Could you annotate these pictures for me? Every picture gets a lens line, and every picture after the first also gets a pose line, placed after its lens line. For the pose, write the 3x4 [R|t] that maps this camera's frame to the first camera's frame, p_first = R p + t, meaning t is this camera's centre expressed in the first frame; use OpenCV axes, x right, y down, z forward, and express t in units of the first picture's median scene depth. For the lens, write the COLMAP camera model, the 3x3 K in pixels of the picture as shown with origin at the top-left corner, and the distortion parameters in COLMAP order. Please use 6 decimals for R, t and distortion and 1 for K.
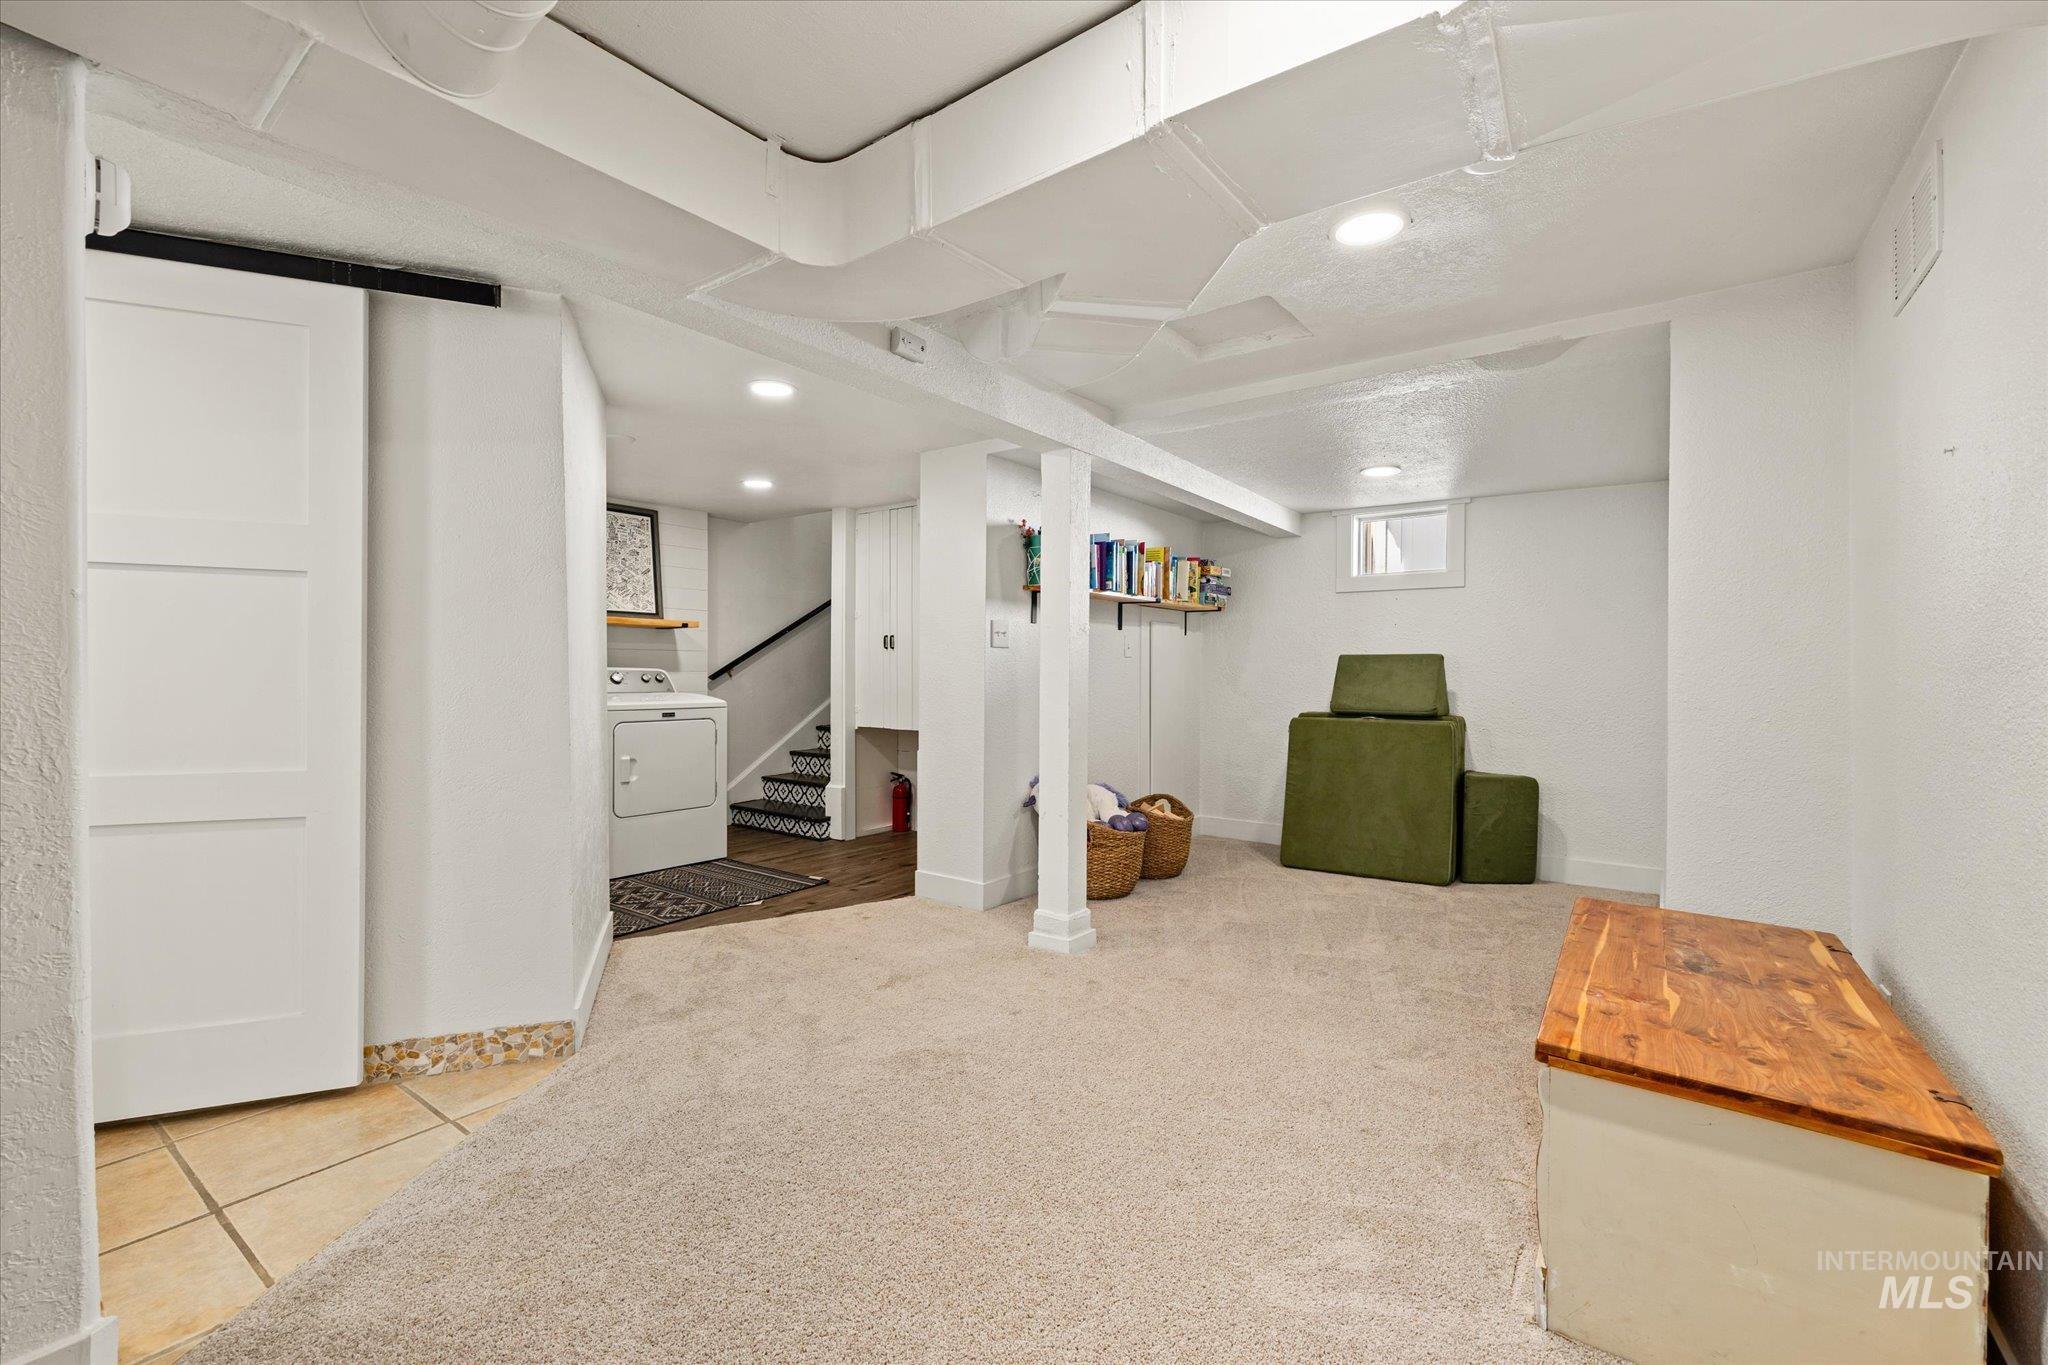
lens RADIAL K [[861.7, 0, 1028.5], [0, 861.7, 681.9], [0, 0, 1]] dist [0.001858, -0.000016]
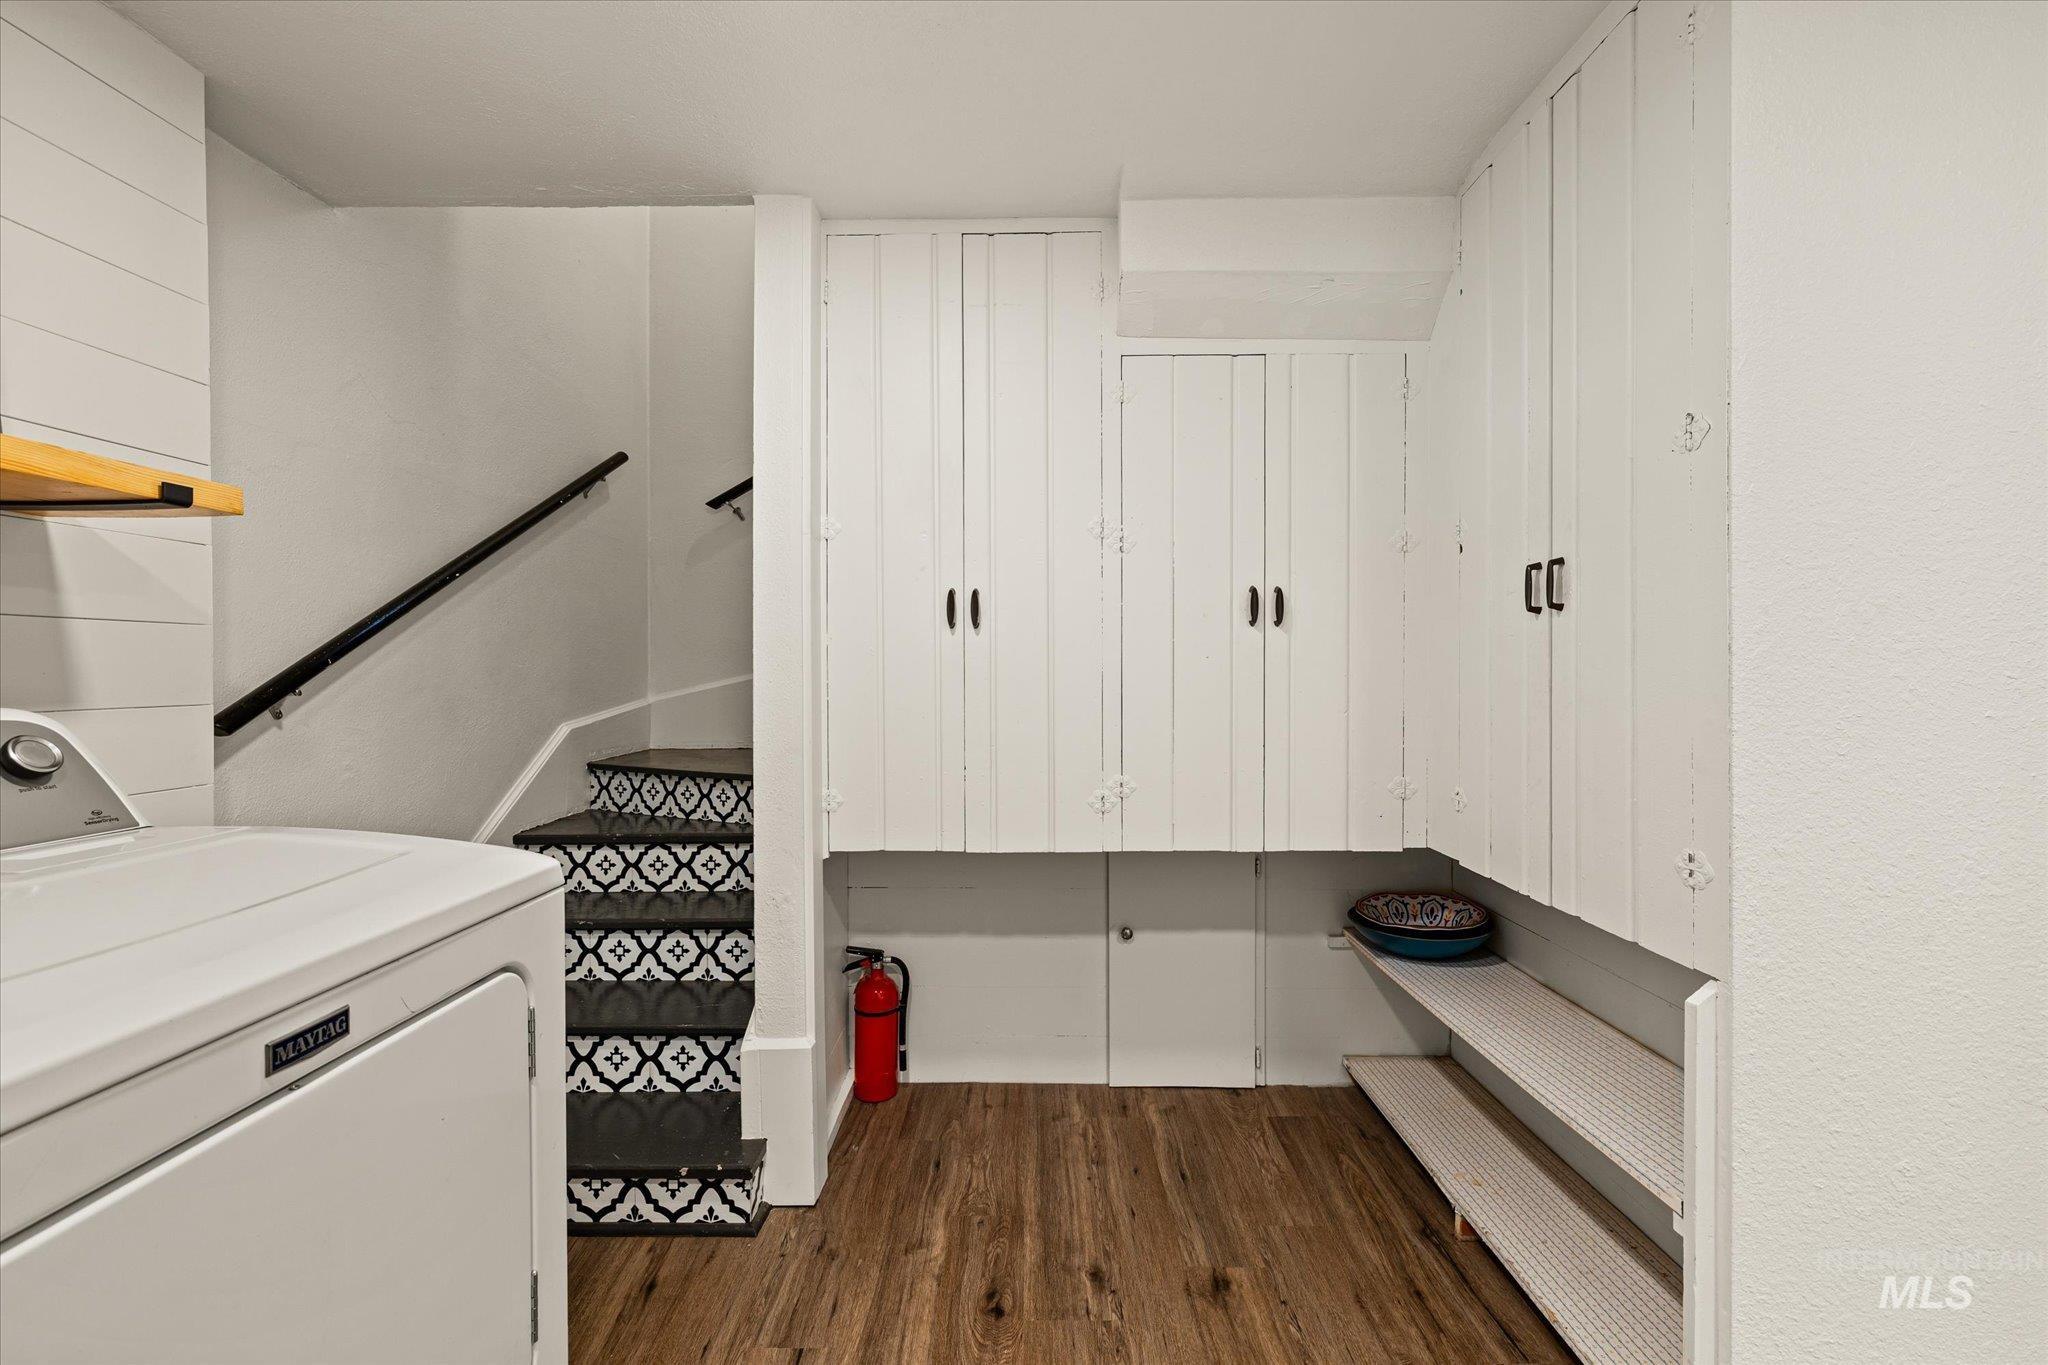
lens RADIAL K [[861.7, 0, 1014.6], [0, 861.7, 683.5], [0, 0, 1]] dist [0.001858, -0.000016]
pose [[0.822339, -0.017399, 0.568731, -0.350262], [0.014880, 0.999848, 0.009072, -0.018775], [-0.568803, 0.001003, 0.822474, 0.709552]]
